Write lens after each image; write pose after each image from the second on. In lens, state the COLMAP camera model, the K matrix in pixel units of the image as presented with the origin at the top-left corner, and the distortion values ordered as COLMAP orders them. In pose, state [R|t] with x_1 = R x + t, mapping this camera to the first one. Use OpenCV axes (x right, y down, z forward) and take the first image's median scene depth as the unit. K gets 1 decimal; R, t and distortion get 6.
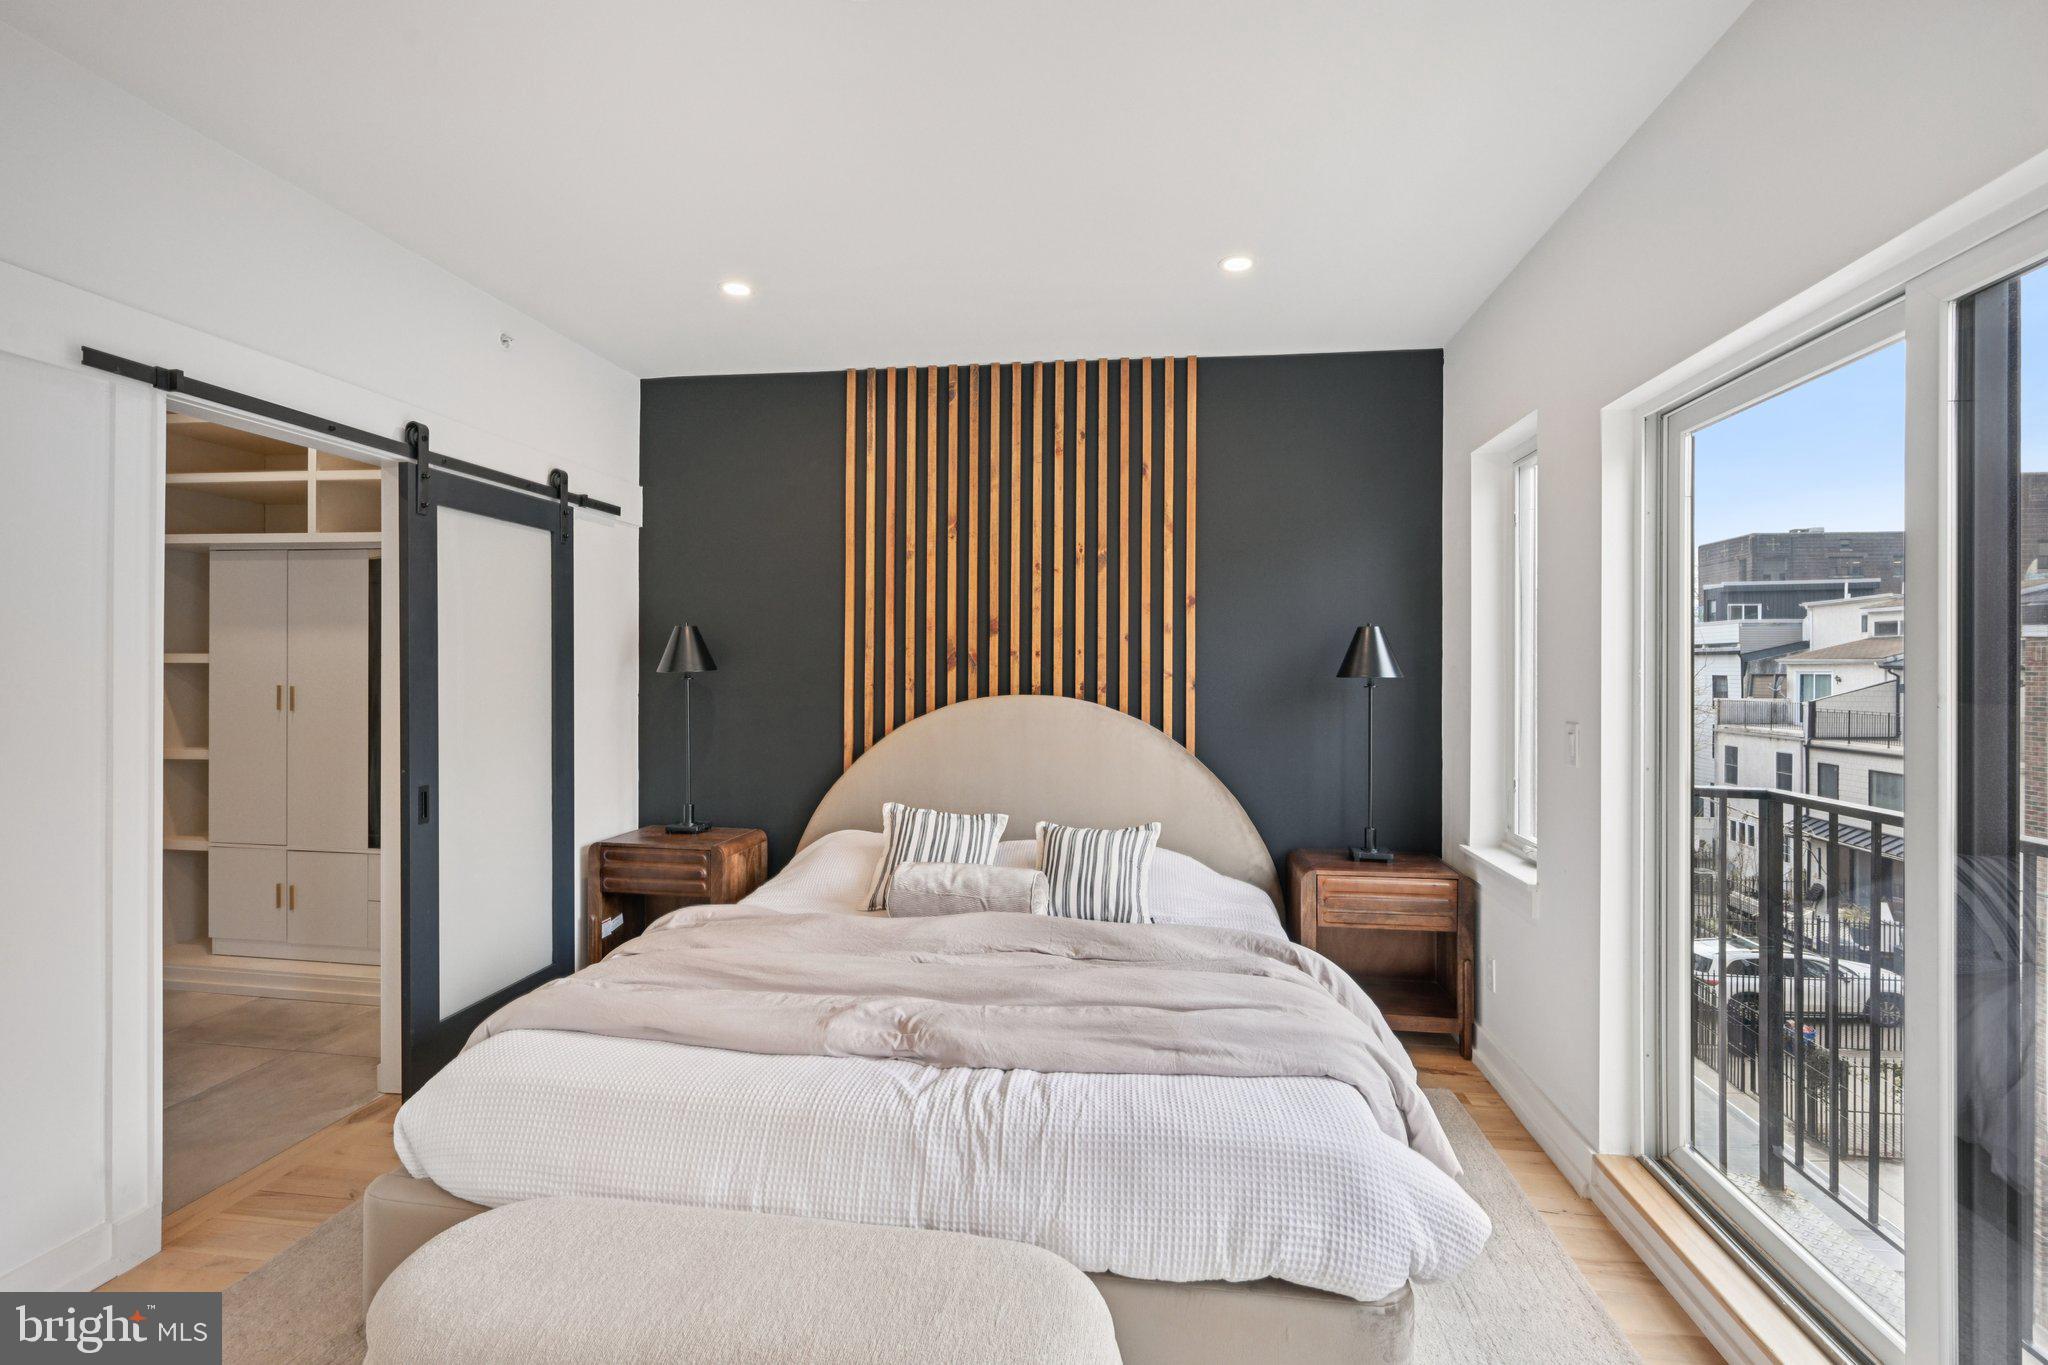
lens RADIAL K [[889.9, 0, 1025.8], [0, 889.9, 676.5], [0, 0, 1]] dist [-0.001897, 0.000432]
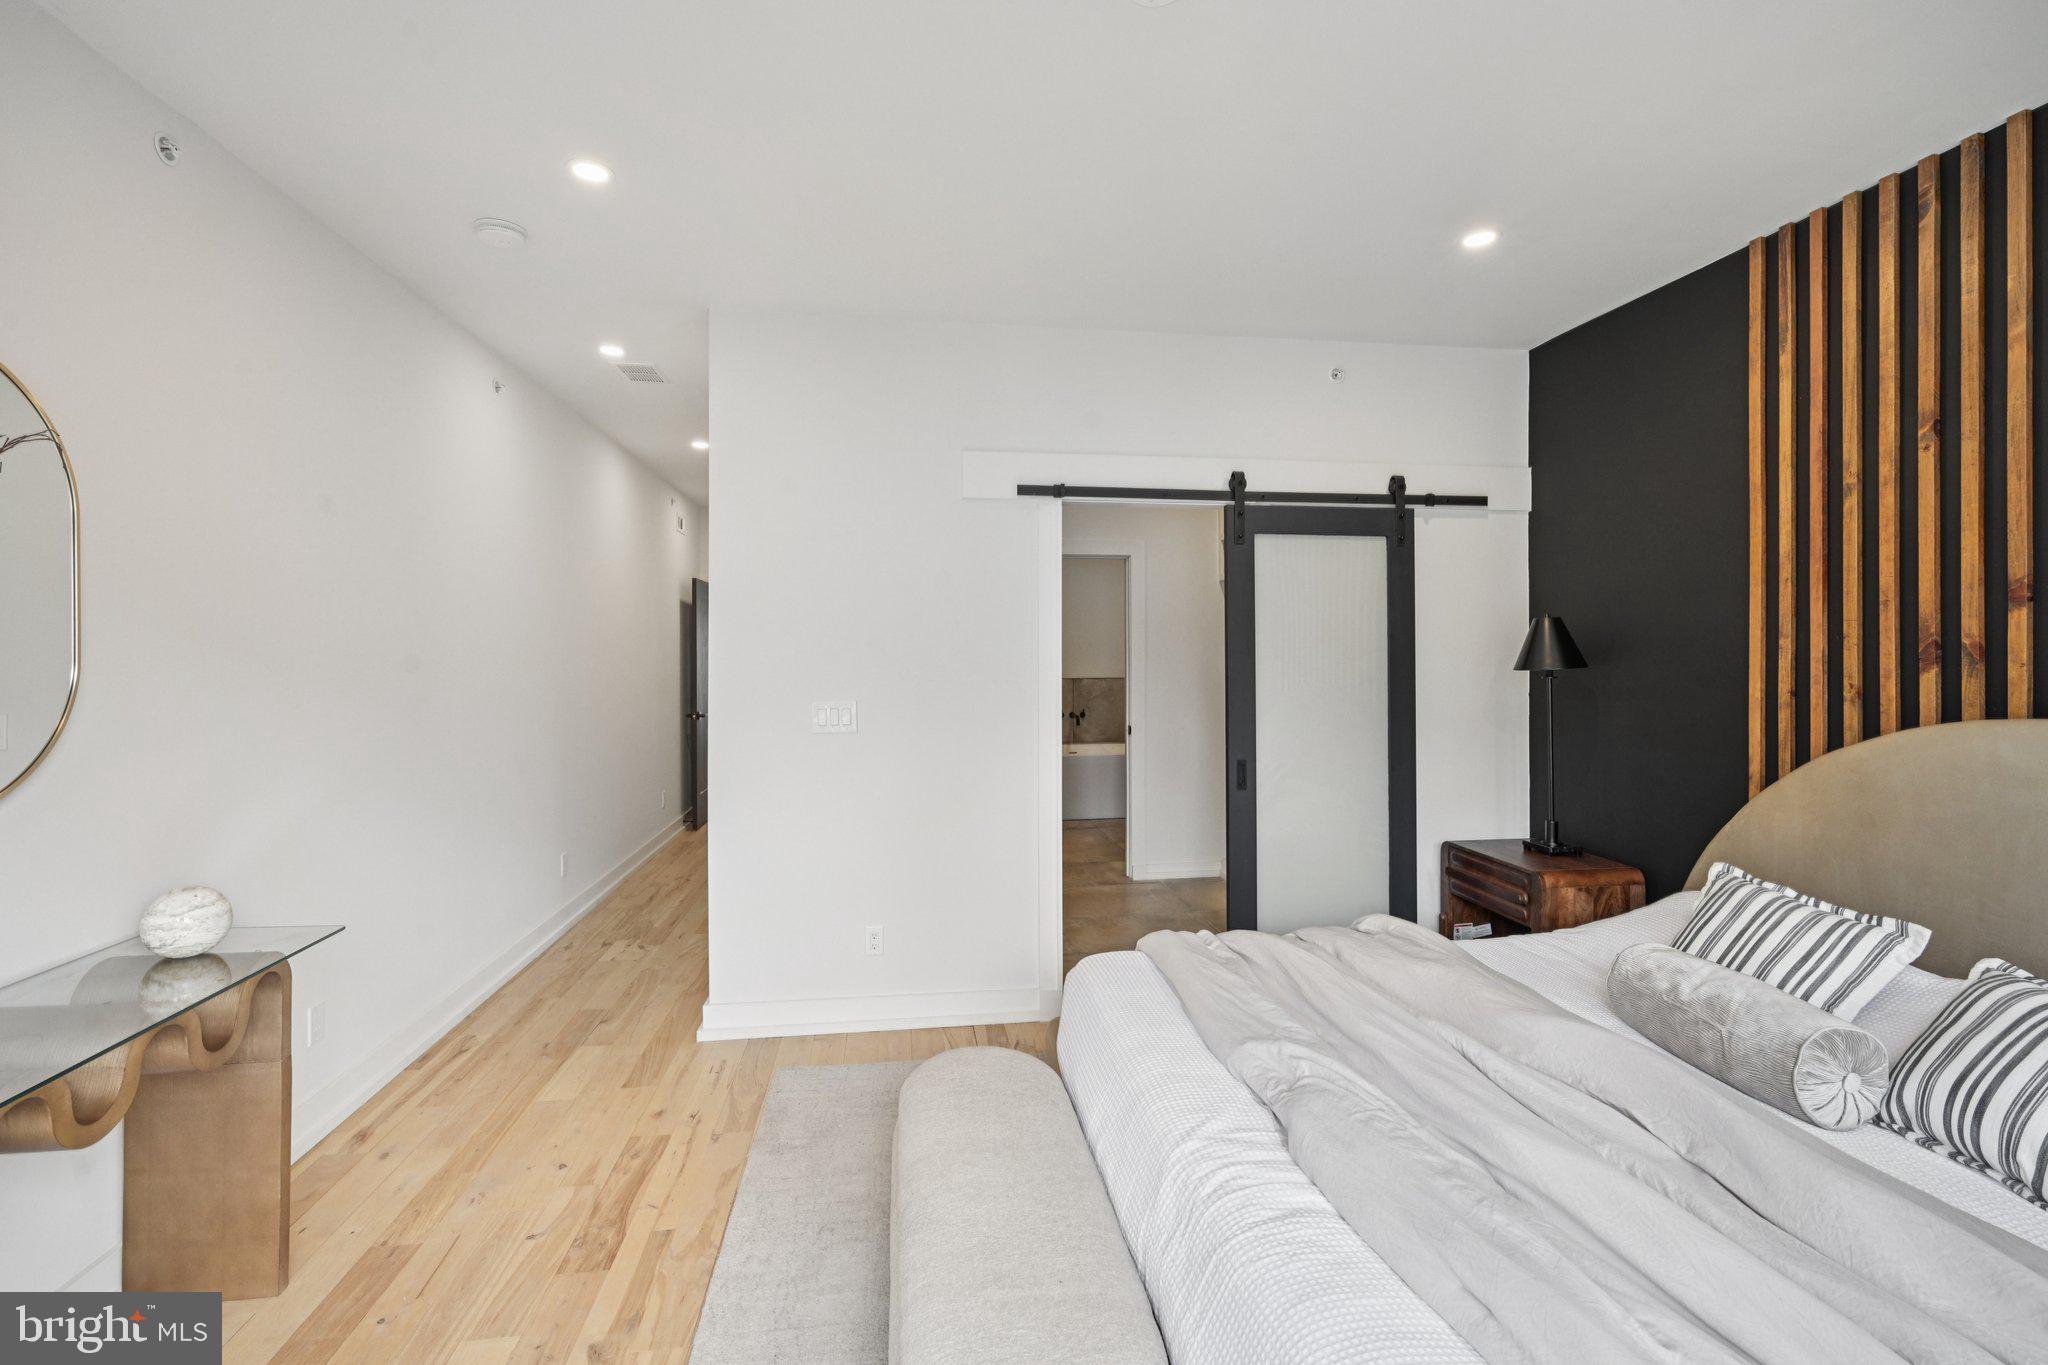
lens RADIAL K [[889.9, 0, 1026.0], [0, 889.9, 662.3], [0, 0, 1]] dist [-0.001897, 0.000432]
pose [[0.283257, 0.001001, -0.959044, 0.317362], [-0.006991, 0.999975, -0.001022, -0.007972], [0.959019, 0.006994, 0.283256, 0.254174]]
